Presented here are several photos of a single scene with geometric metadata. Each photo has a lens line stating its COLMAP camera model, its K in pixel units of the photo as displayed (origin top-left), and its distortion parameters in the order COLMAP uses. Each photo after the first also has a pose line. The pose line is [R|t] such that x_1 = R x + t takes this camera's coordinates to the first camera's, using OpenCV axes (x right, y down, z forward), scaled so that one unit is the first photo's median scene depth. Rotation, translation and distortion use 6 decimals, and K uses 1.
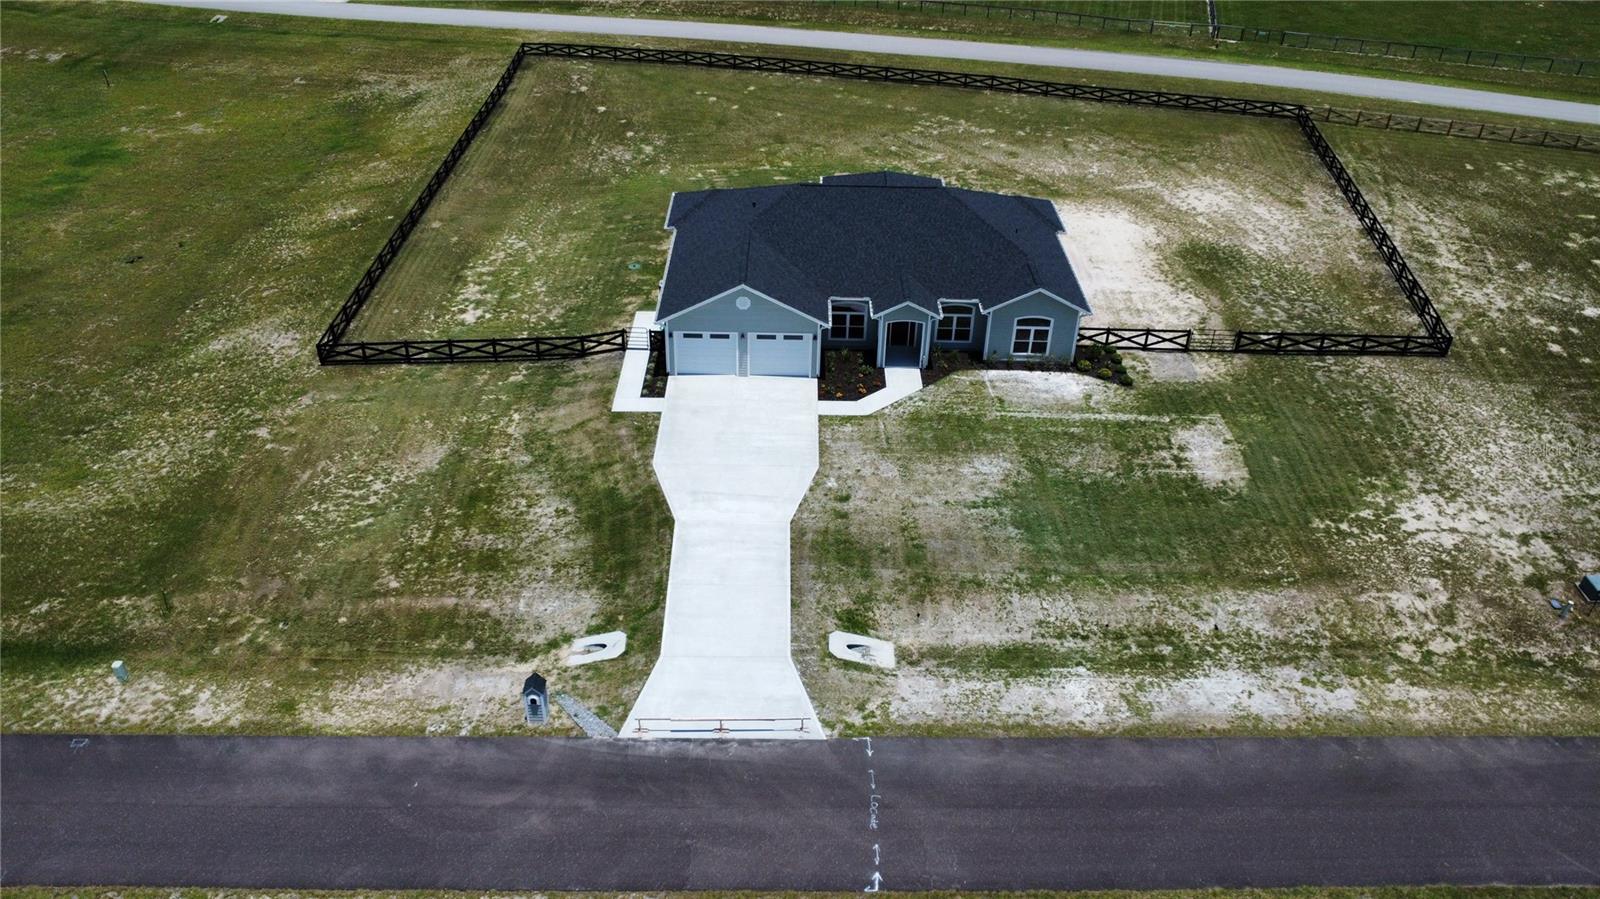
lens RADIAL K [[1179.3, 0, 800.0], [0, 1179.3, 449.5], [0, 0, 1]] dist [-0.038438, -0.000166]
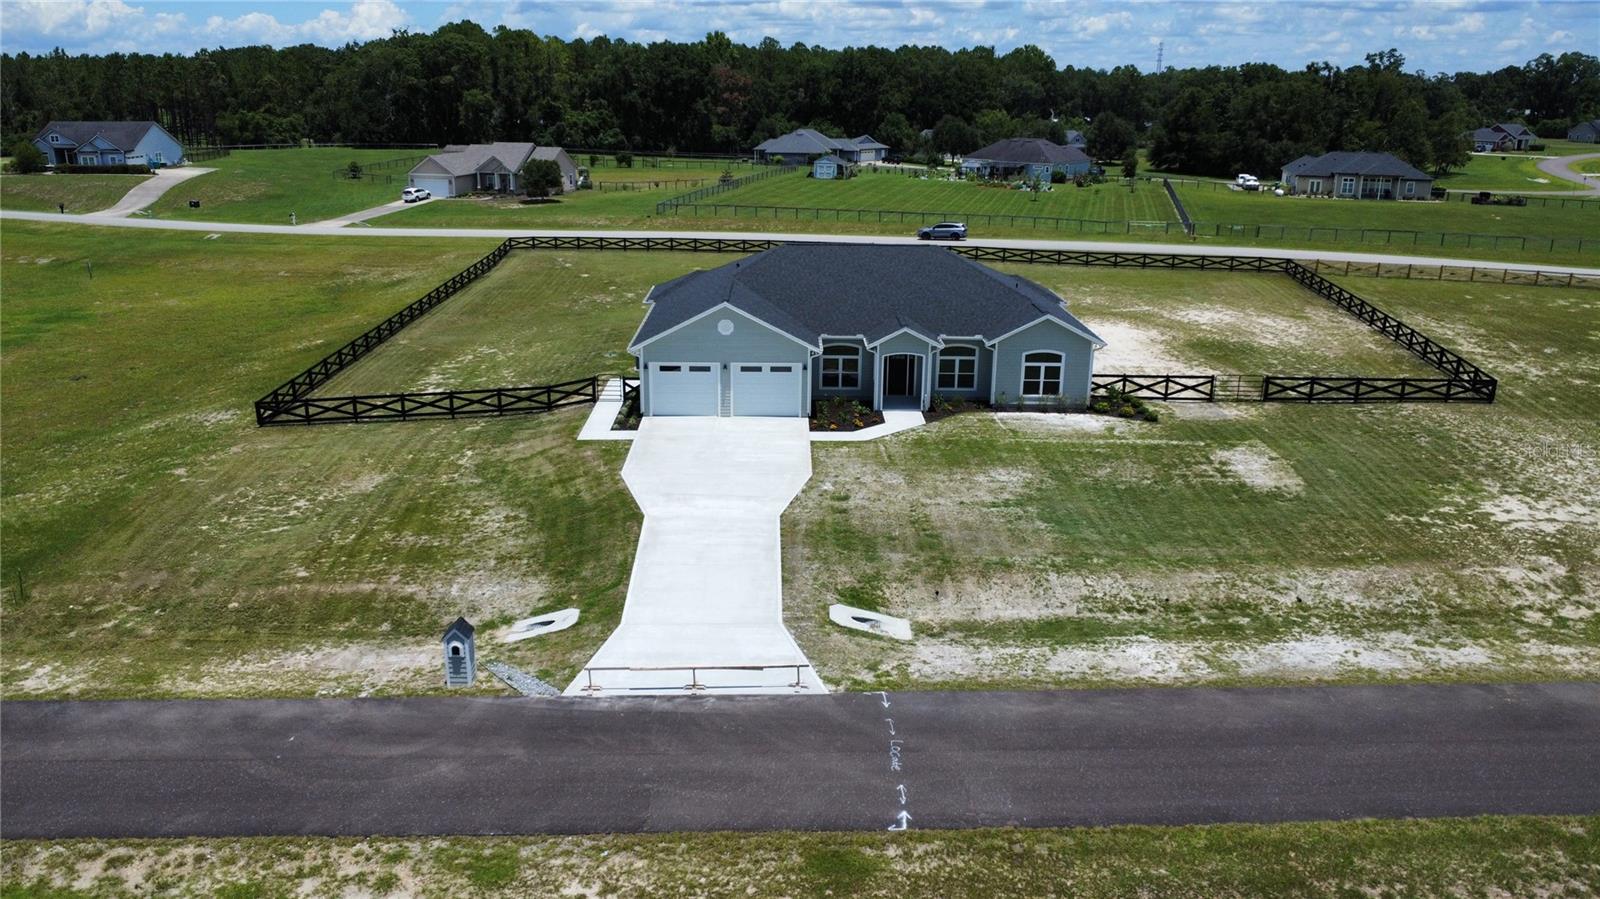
lens RADIAL K [[1179.3, 0, 800.0], [0, 1179.3, 449.5], [0, 0, 1]] dist [-0.038438, -0.000166]
pose [[0.999800, -0.016220, 0.011677, -0.003223], [0.018918, 0.956506, -0.291099, 0.279984], [-0.006448, 0.291261, 0.956622, 0.182953]]
